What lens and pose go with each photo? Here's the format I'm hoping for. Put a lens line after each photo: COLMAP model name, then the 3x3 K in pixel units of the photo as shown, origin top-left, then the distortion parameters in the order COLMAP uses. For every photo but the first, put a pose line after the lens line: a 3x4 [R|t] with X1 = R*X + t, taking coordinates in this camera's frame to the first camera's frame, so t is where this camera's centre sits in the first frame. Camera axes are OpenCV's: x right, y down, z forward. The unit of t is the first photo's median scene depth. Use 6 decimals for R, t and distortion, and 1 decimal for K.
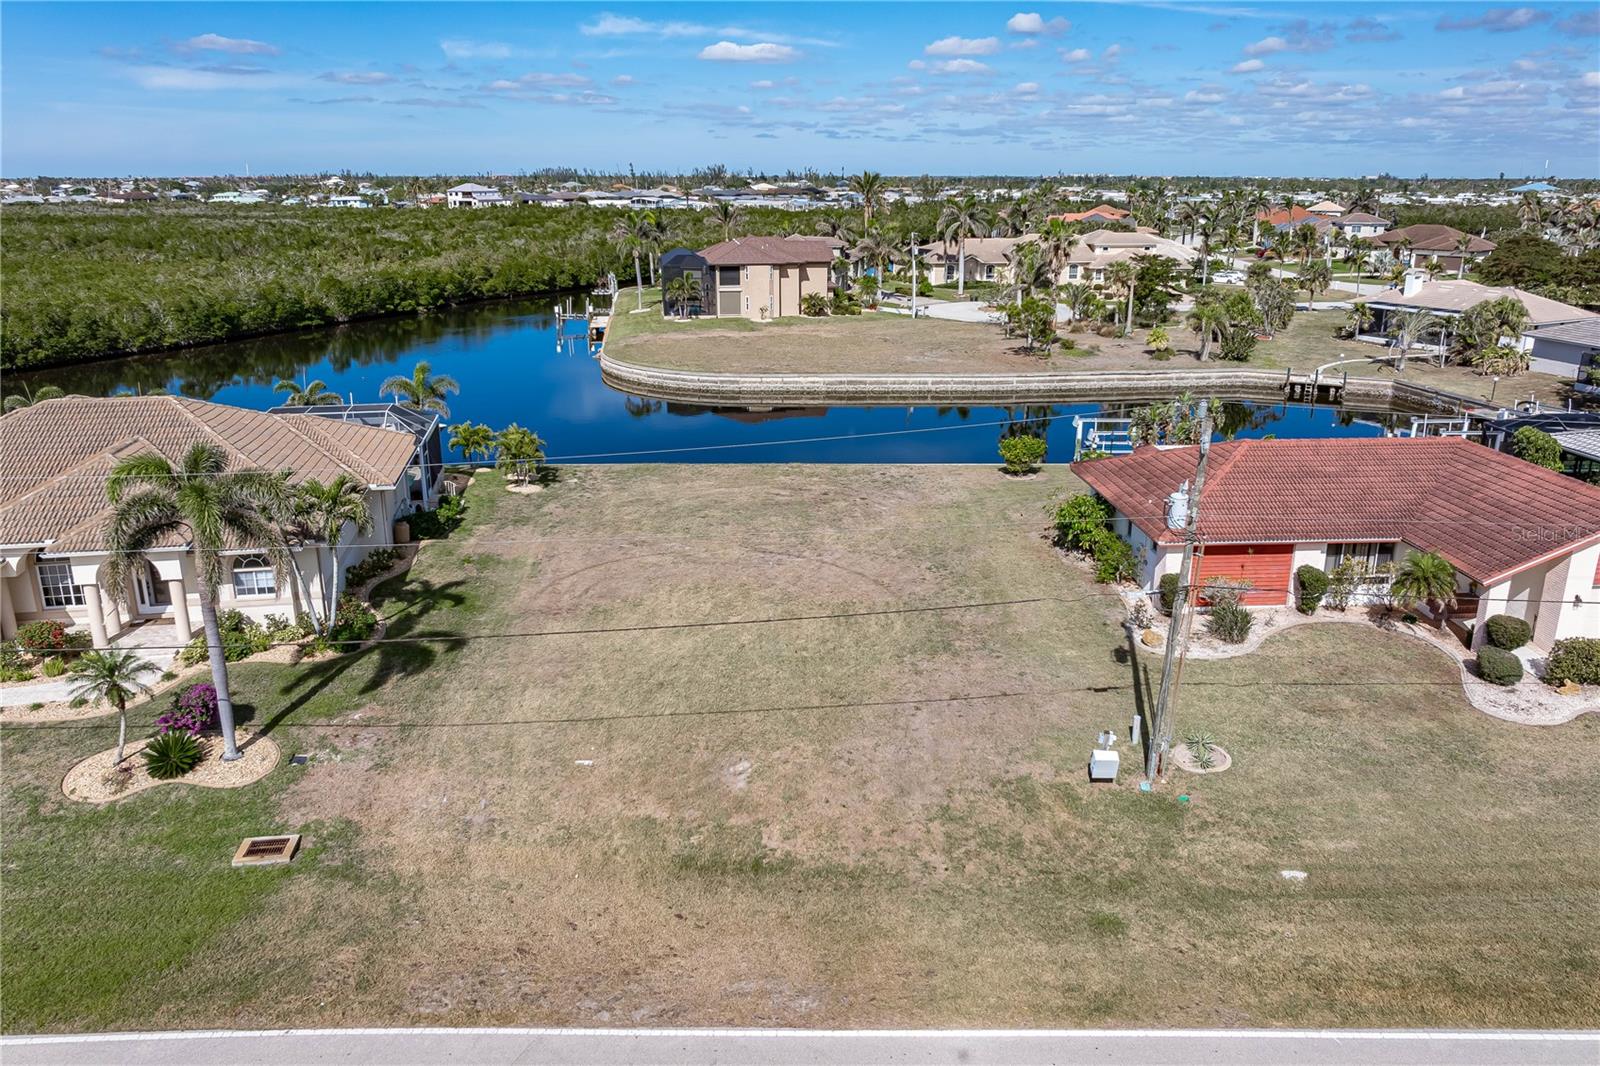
lens RADIAL K [[1126.7, 0, 804.9], [0, 1126.7, 505.7], [0, 0, 1]] dist [-0.031080, 0.011965]
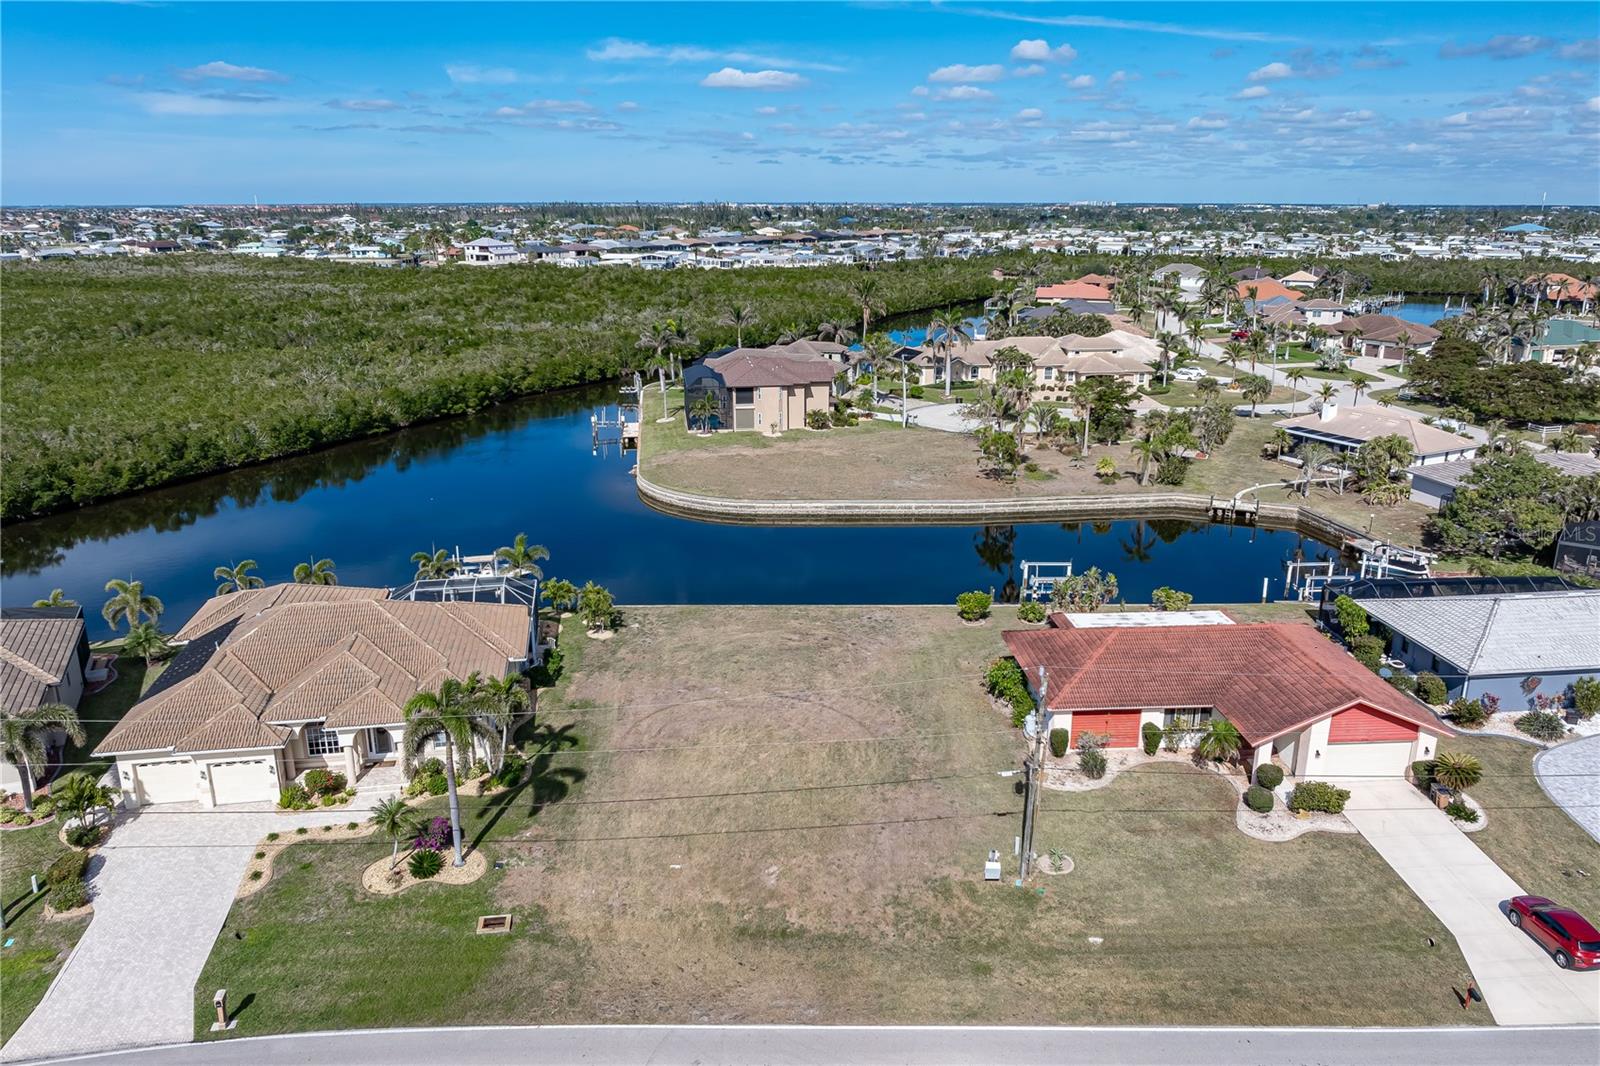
lens RADIAL K [[1126.4, 0, 804.6], [0, 1126.4, 530.3], [0, 0, 1]] dist [-0.033711, 0.018646]
pose [[0.999994, -0.000033, -0.003531, -0.001258], [0.000031, 1.000000, -0.000434, -0.082585], [0.003531, 0.000434, 0.999994, -0.200189]]
